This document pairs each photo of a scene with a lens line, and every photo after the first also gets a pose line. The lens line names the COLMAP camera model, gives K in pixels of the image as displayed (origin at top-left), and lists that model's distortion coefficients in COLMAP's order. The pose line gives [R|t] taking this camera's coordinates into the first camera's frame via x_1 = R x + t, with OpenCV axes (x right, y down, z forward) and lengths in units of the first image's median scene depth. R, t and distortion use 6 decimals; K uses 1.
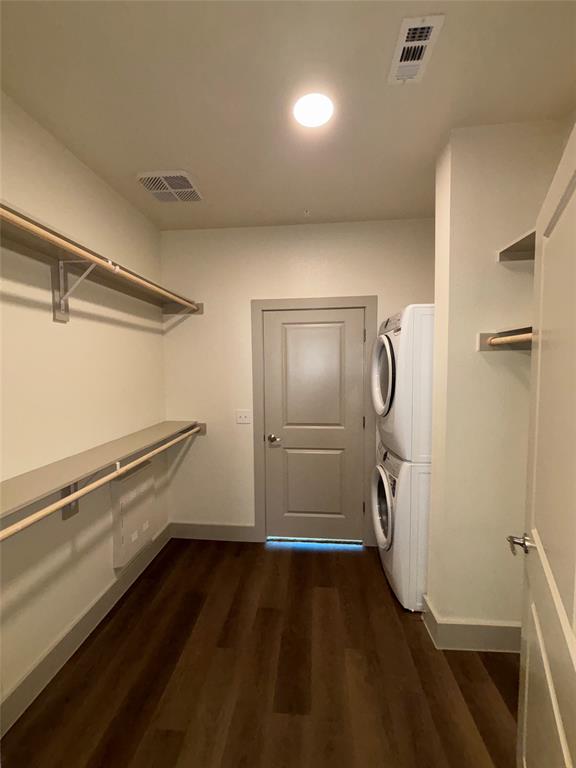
lens RADIAL K [[309.2, 0, 288.0], [0, 309.2, 384.0], [0, 0, 1]] dist [0.001234, -0.000242]
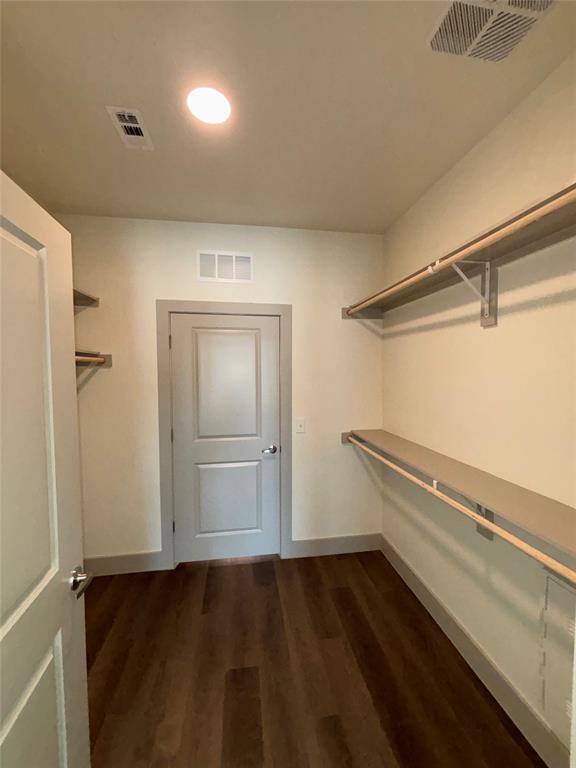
lens RADIAL K [[309.2, 0, 288.0], [0, 309.2, 384.0], [0, 0, 1]] dist [0.001234, -0.000242]
pose [[-0.972006, 0.025533, -0.233566, 0.086631], [0.003226, 0.995435, 0.095392, -0.134260], [0.234935, 0.091968, -0.967650, 1.990450]]
